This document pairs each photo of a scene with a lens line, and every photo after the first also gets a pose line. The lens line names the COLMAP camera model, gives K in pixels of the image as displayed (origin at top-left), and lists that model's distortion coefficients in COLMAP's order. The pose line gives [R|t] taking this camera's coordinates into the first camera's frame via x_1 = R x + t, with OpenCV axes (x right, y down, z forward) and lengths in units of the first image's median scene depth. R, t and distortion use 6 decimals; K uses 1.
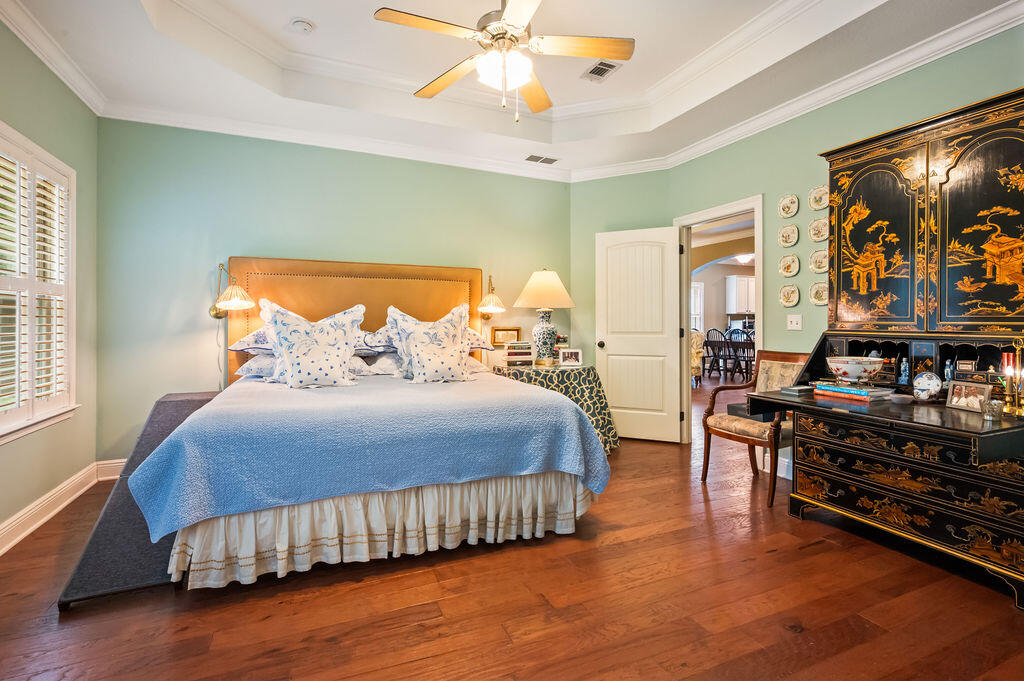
lens RADIAL K [[482.2, 0, 518.2], [0, 482.2, 320.0], [0, 0, 1]] dist [-0.000536, 0.001911]
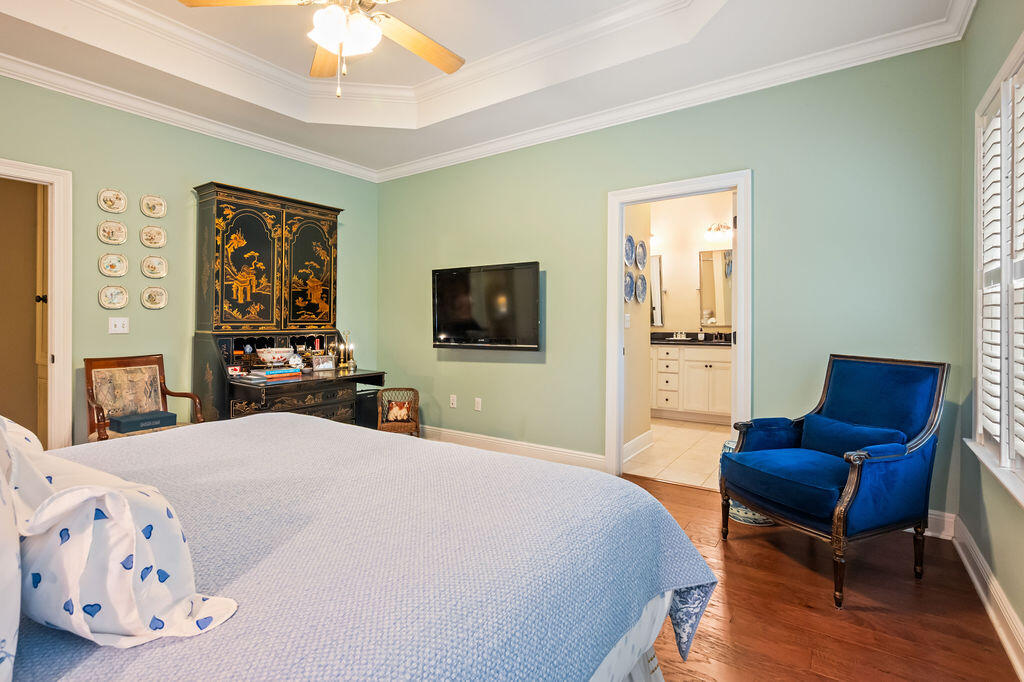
lens RADIAL K [[482.2, 0, 508.2], [0, 482.2, 319.2], [0, 0, 1]] dist [-0.000536, 0.001911]
pose [[-0.520309, -0.002788, 0.853973, -0.841531], [-0.001738, 0.999996, 0.002206, -0.013873], [-0.853976, -0.000336, -0.520312, 1.111407]]
